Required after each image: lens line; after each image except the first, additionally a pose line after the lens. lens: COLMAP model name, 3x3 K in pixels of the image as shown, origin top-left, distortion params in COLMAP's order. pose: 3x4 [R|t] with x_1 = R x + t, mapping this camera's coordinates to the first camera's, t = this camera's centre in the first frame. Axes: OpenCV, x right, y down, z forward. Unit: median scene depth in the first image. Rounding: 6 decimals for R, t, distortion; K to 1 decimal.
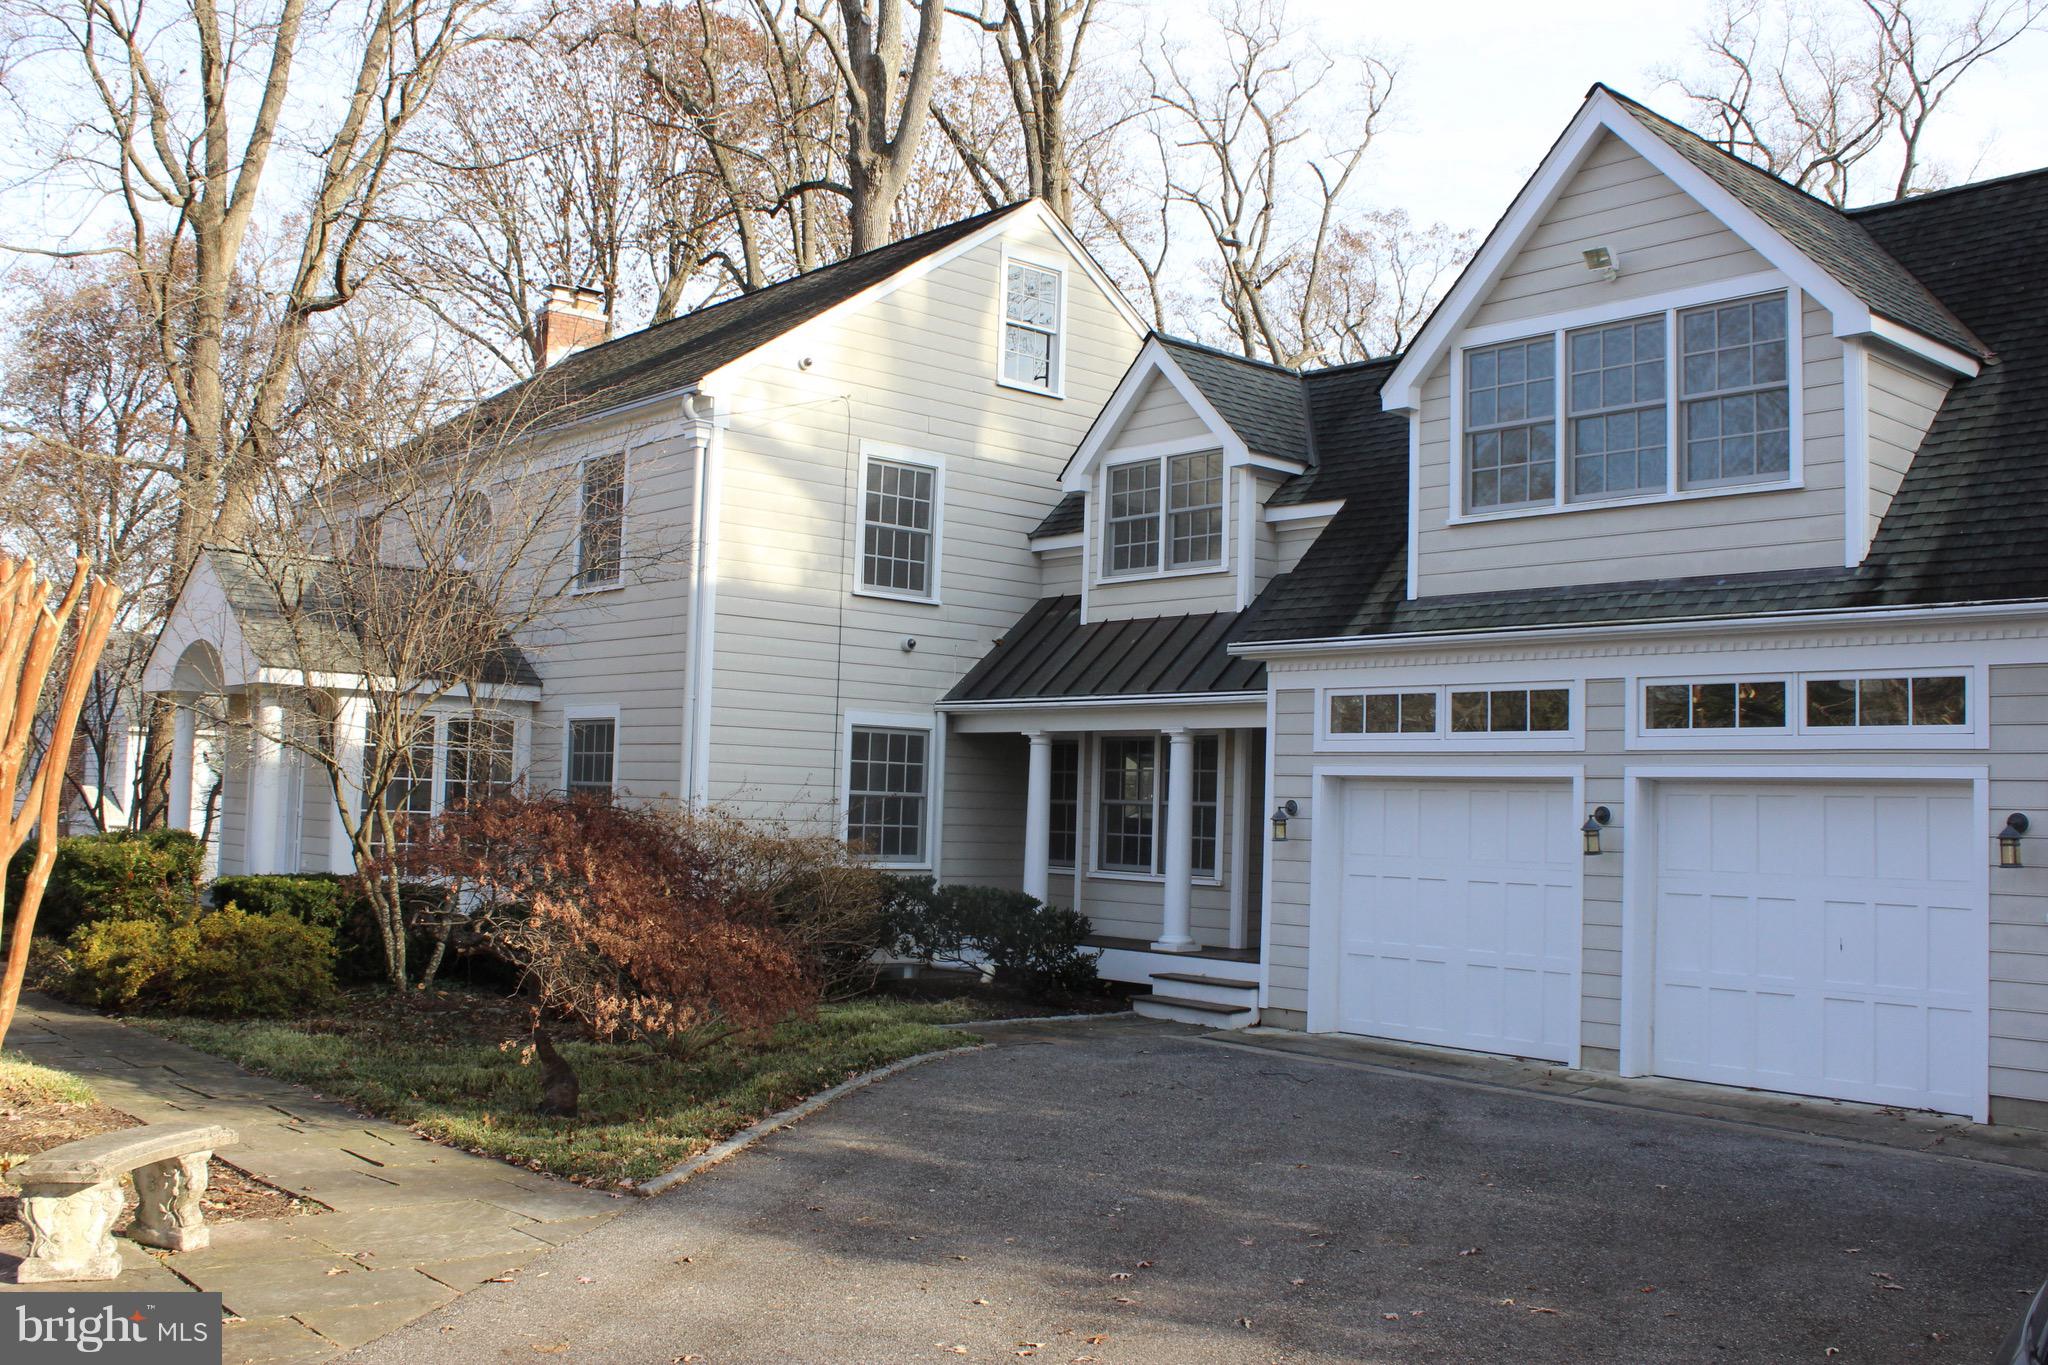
lens RADIAL K [[1960.6, 0, 1020.2], [0, 1960.6, 669.7], [0, 0, 1]] dist [-0.156636, 0.176060]
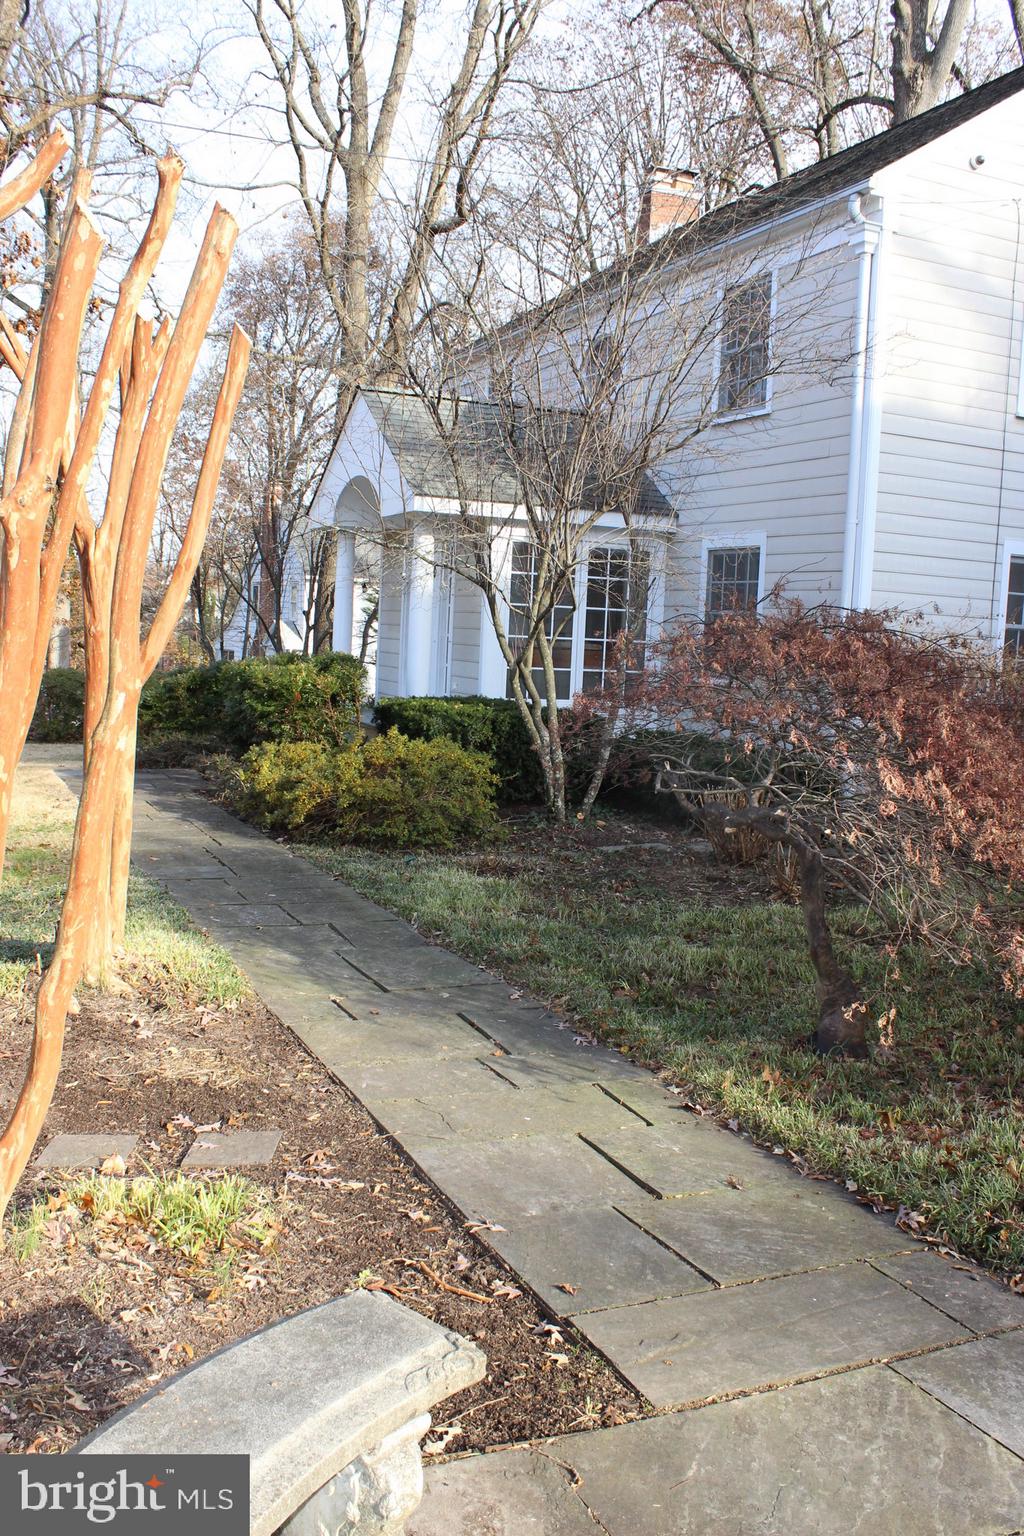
lens RADIAL K [[1470.5, 0, 512.0], [0, 1470.5, 768.0], [0, 0, 1]] dist [-0.156636, 0.176060]
pose [[0.955851, 0.042164, -0.290810, -0.116455], [0.003656, 0.987869, 0.155245, 0.021926], [0.293828, -0.149455, 0.944102, 0.263751]]
